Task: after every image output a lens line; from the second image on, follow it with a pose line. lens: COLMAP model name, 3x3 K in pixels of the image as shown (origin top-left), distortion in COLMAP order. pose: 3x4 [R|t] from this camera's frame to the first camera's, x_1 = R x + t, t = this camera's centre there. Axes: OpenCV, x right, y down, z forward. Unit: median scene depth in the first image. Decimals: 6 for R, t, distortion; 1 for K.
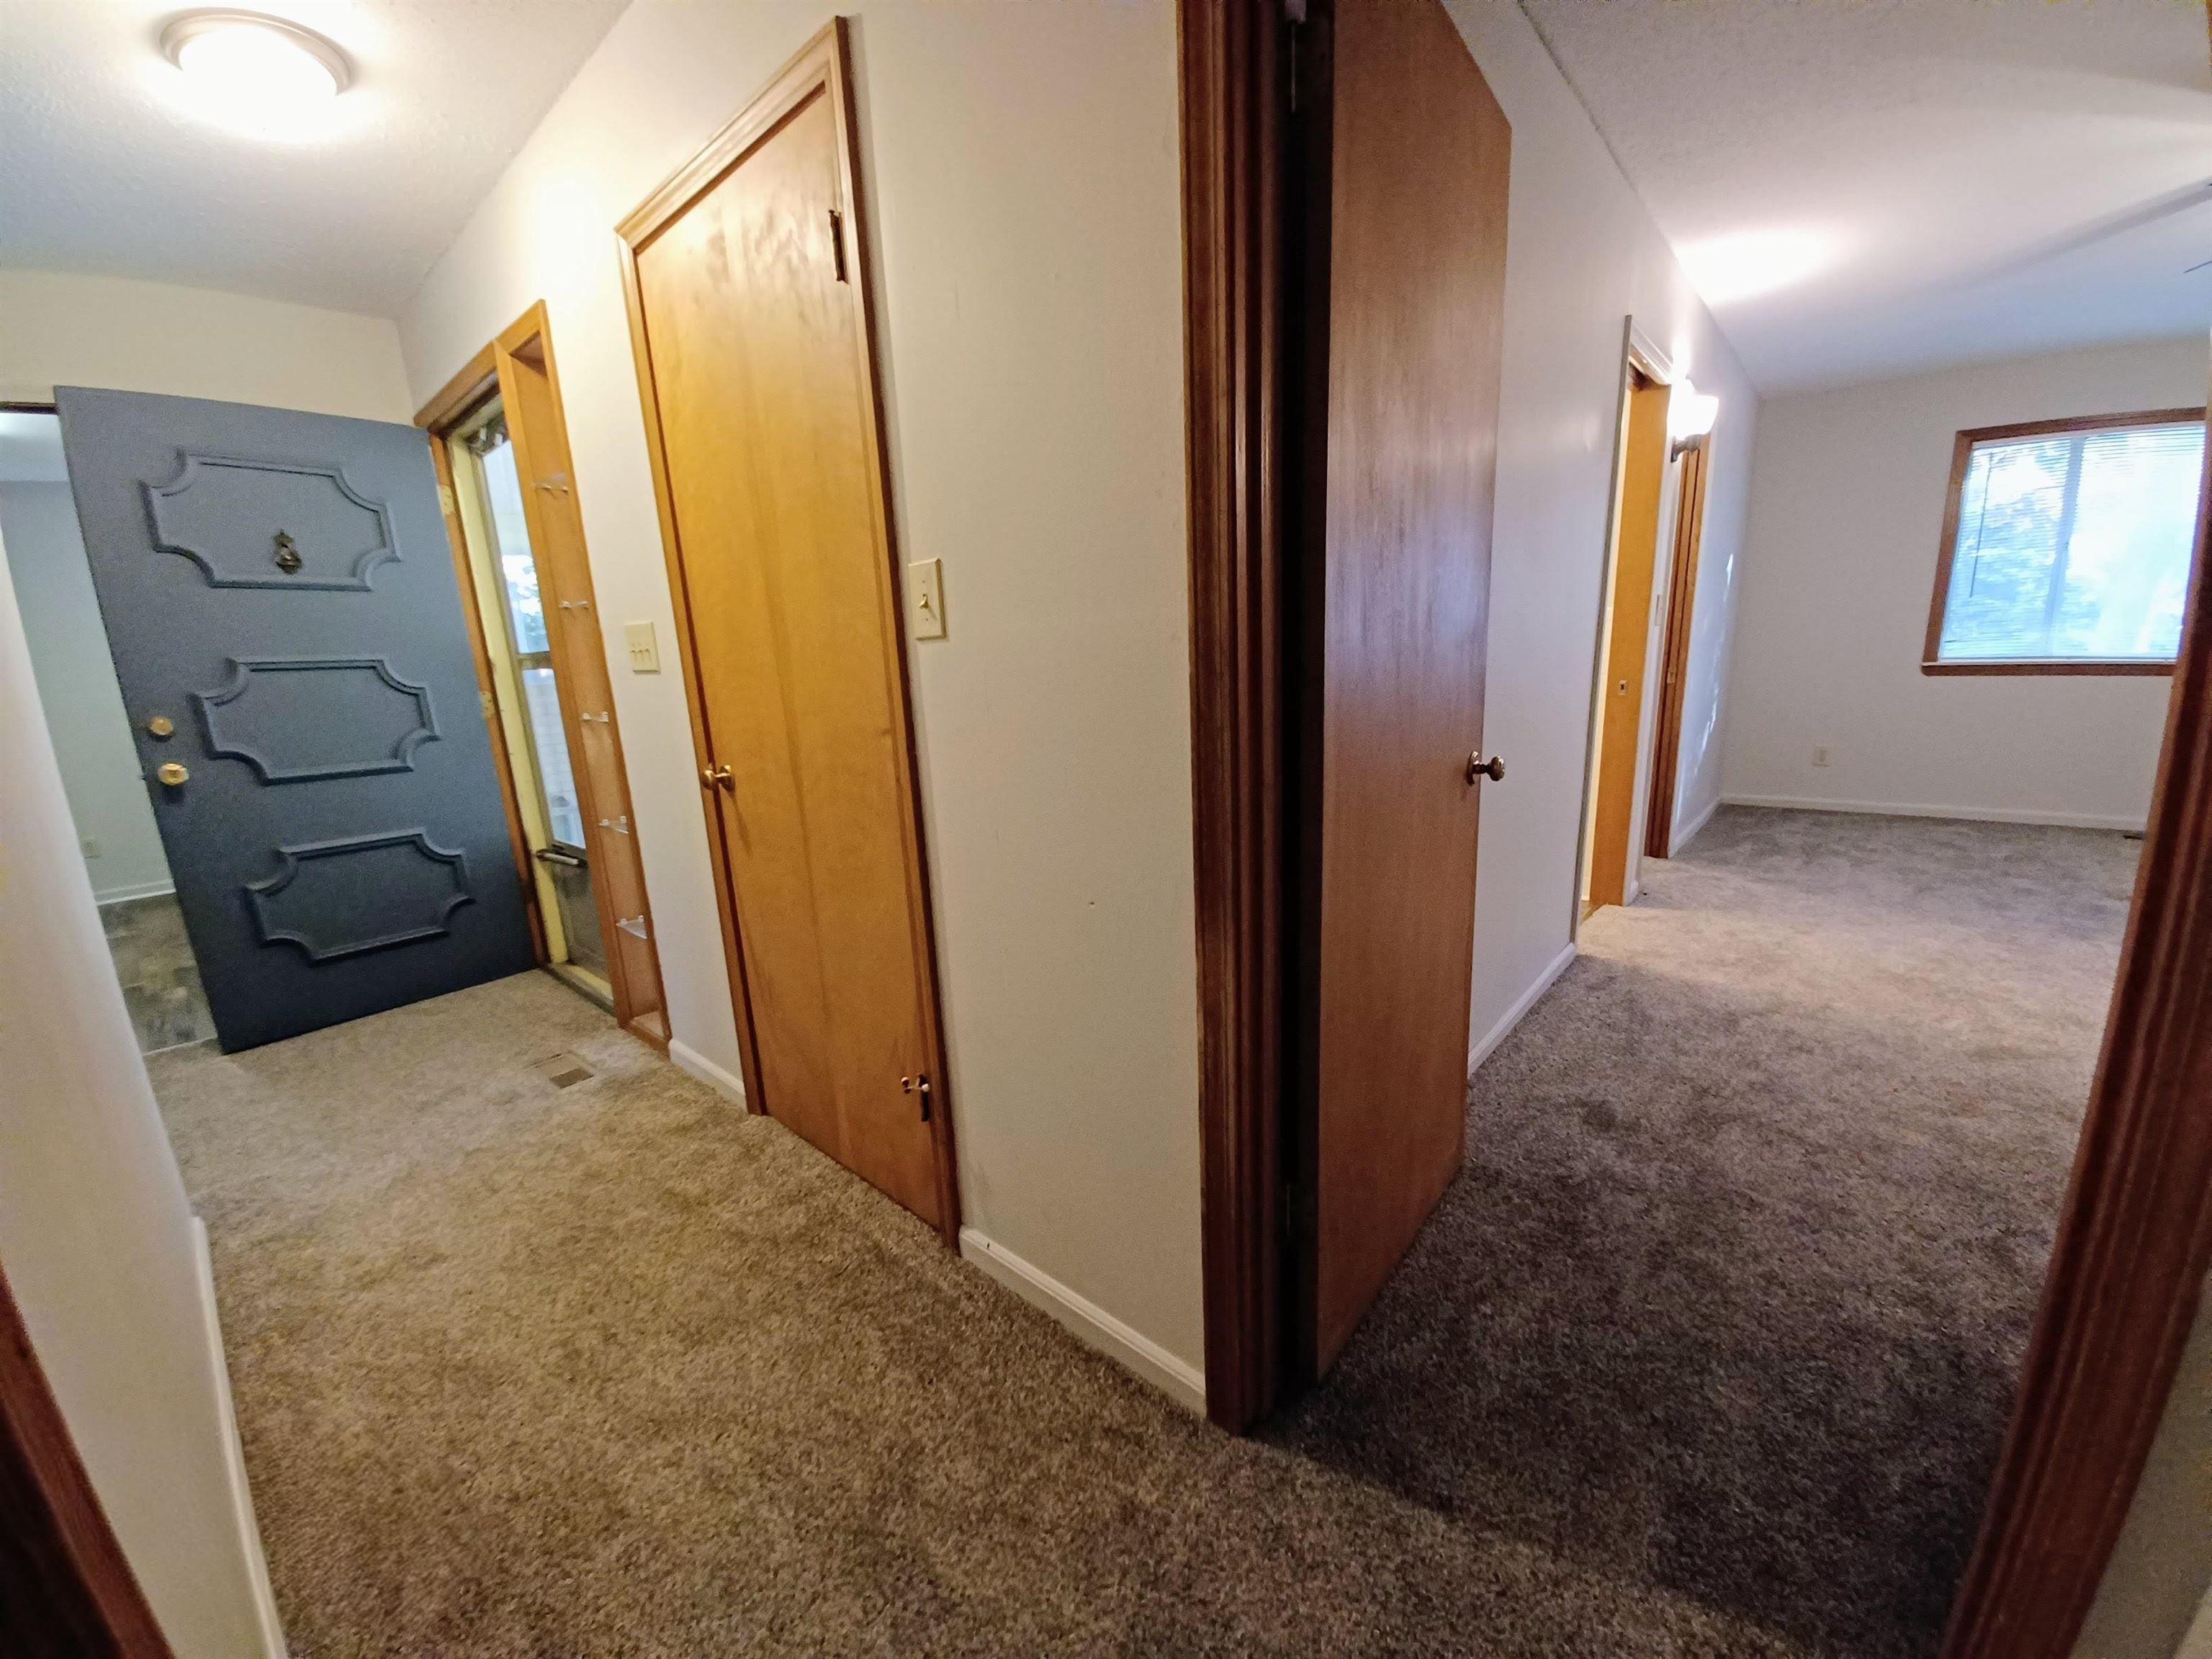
lens RADIAL K [[869.9, 0, 1101.1], [0, 869.9, 845.5], [0, 0, 1]] dist [-0.001612, -0.000420]
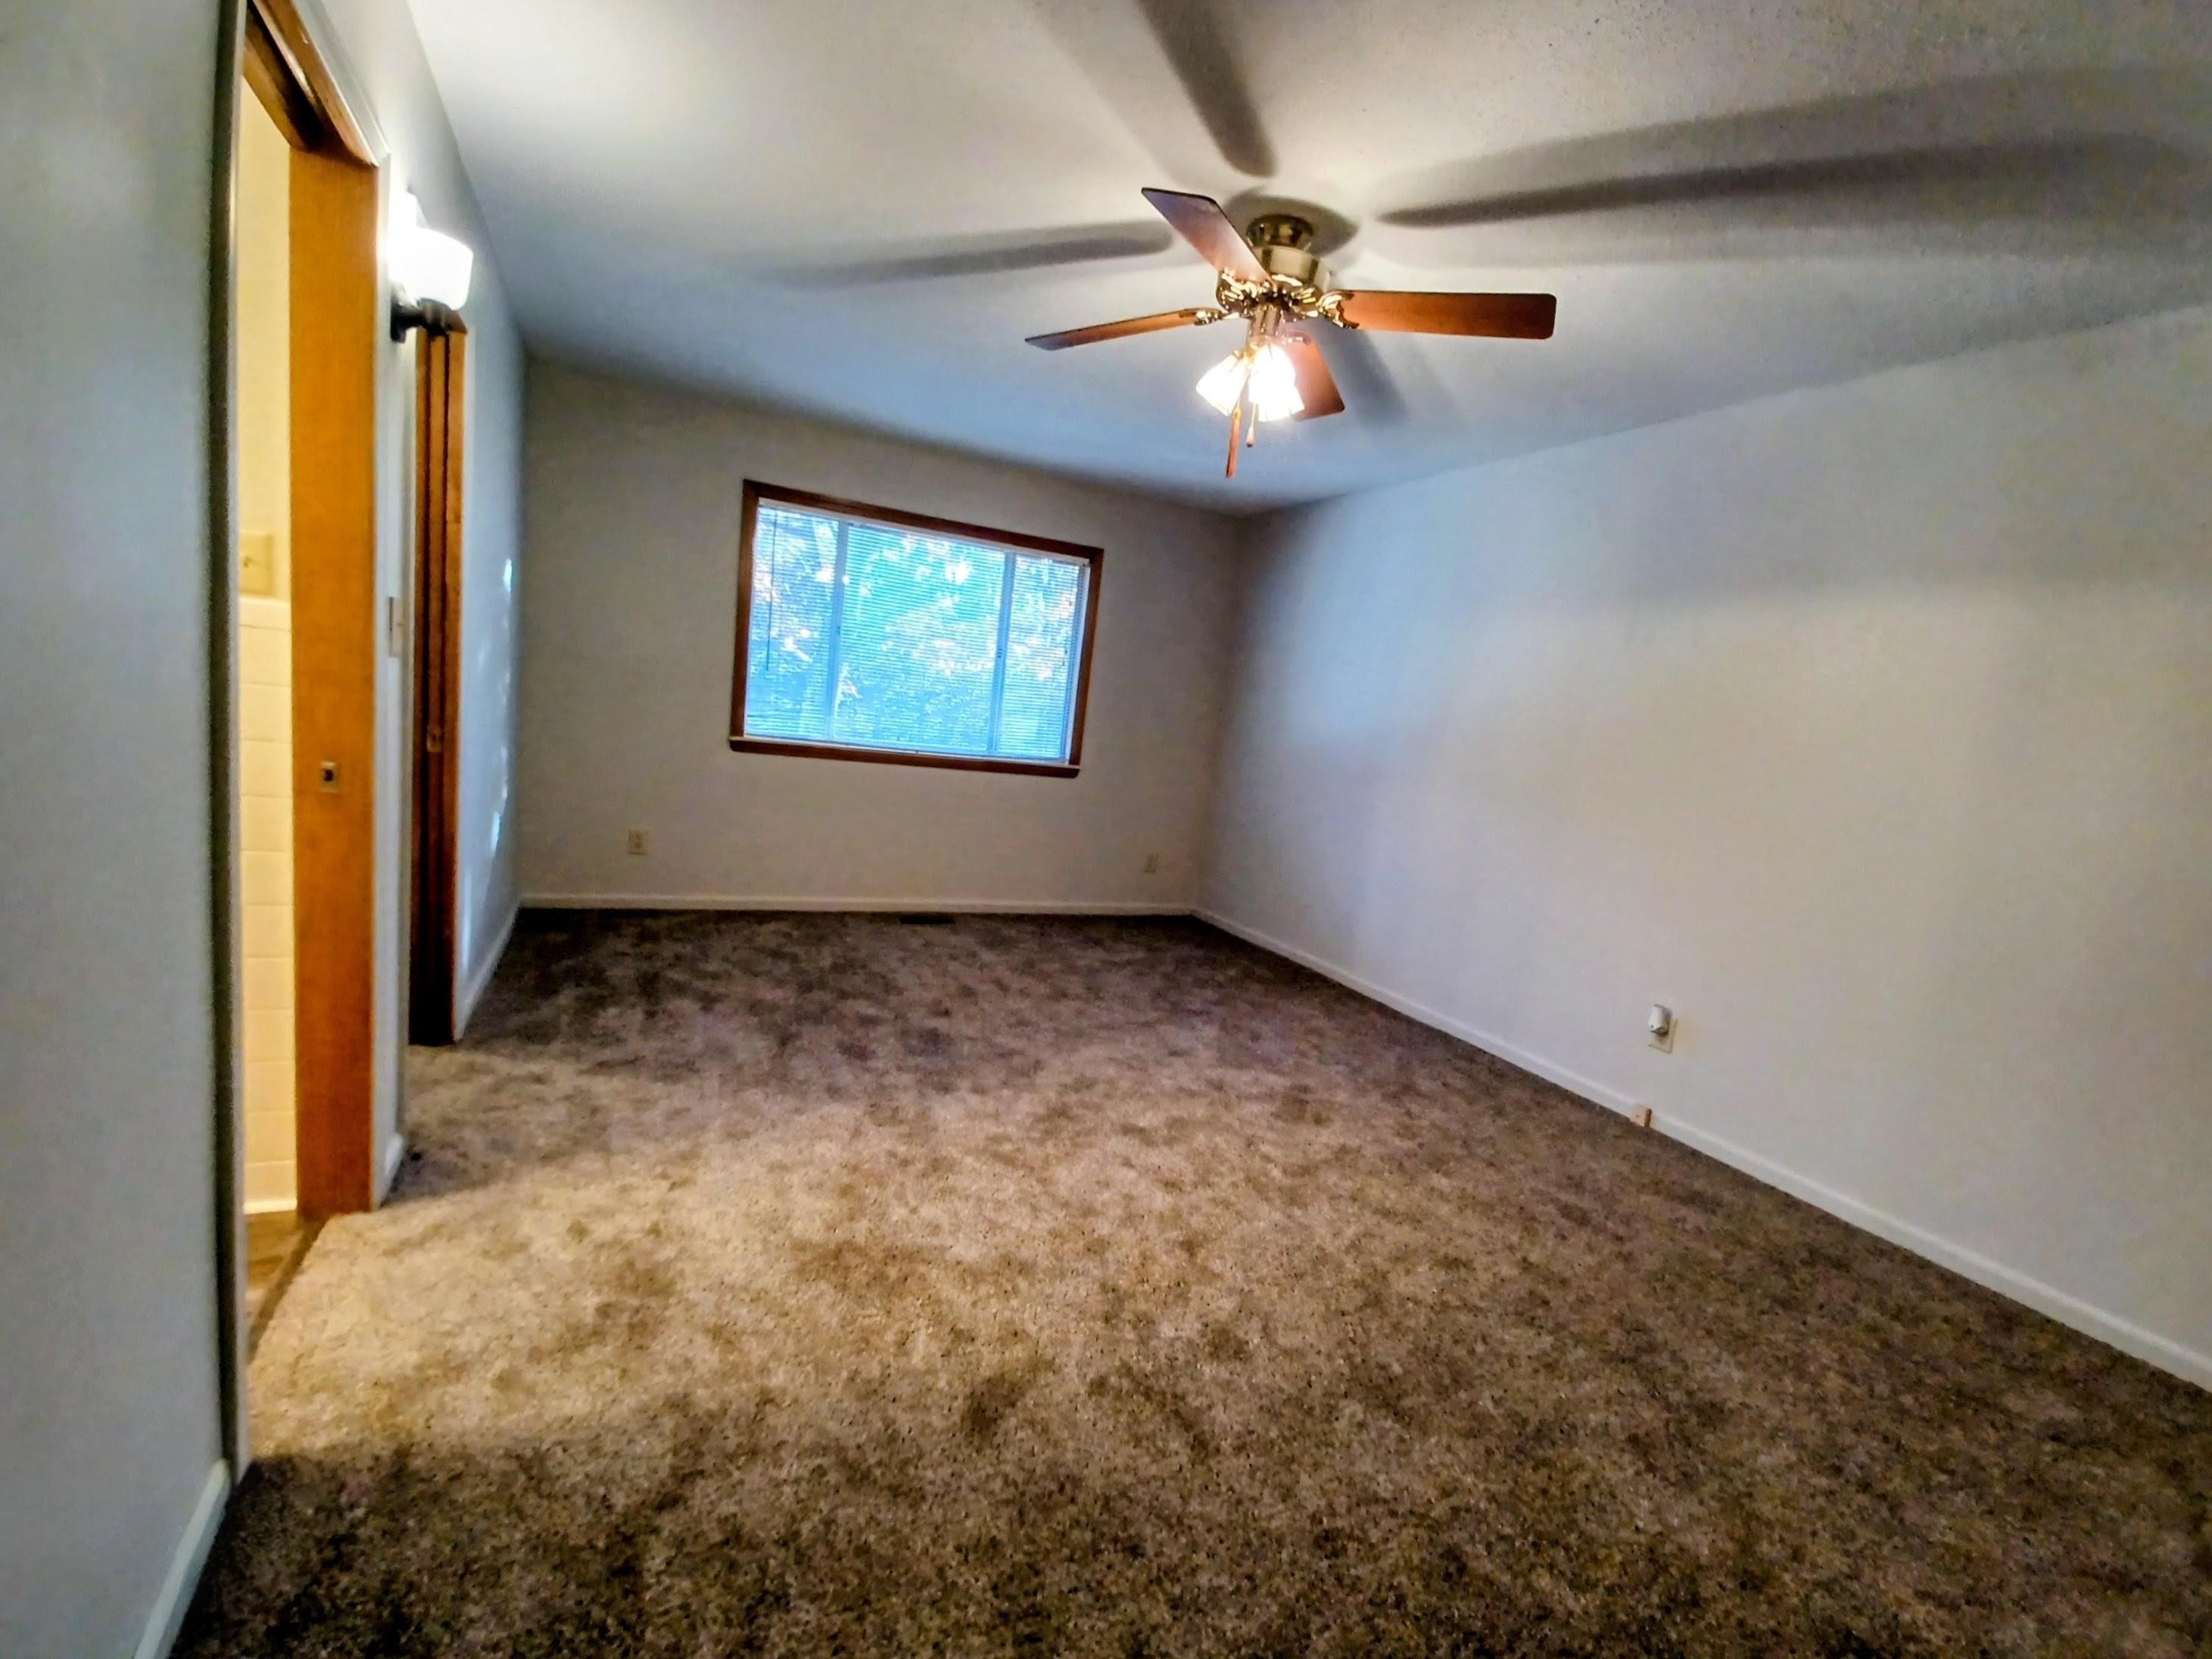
lens RADIAL K [[970.9, 0, 1106.0], [0, 970.9, 829.5], [0, 0, 1]] dist [-0.001229, -0.000324]
pose [[0.386090, -0.033695, 0.921846, 0.279682], [0.084076, 0.996459, 0.001209, -0.126257], [-0.918622, 0.077038, 0.387556, 0.413102]]
